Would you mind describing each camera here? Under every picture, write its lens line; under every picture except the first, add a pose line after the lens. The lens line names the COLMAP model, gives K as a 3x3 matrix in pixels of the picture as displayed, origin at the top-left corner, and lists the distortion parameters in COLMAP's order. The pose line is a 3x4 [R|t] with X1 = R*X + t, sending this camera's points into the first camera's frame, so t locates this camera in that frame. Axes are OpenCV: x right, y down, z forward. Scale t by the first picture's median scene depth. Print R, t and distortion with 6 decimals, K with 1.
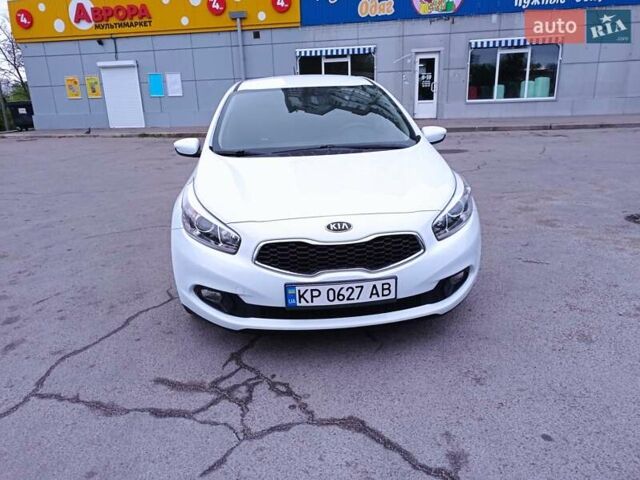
lens RADIAL K [[516.4, 0, 320.0], [0, 516.4, 240.0], [0, 0, 1]] dist [0.009924, -0.000030]
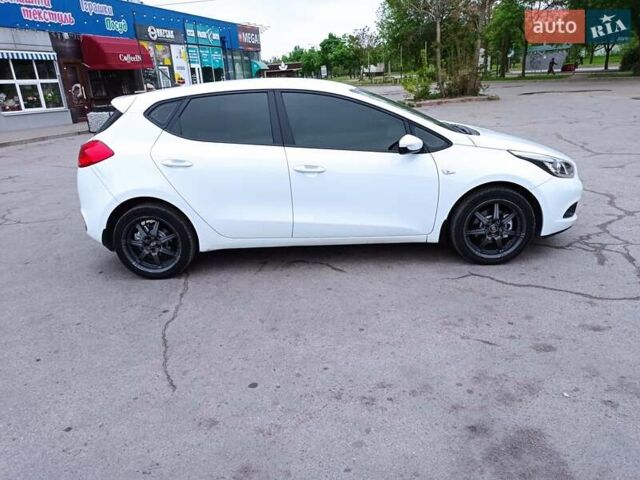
lens RADIAL K [[477.7, 0, 320.0], [0, 477.7, 240.0], [0, 0, 1]] dist [0.002081, -0.000708]
pose [[0.093535, -0.291403, 0.952017, -1.723043], [0.316185, 0.915402, 0.249130, -0.430534], [-0.944075, 0.277711, 0.177759, 1.478122]]
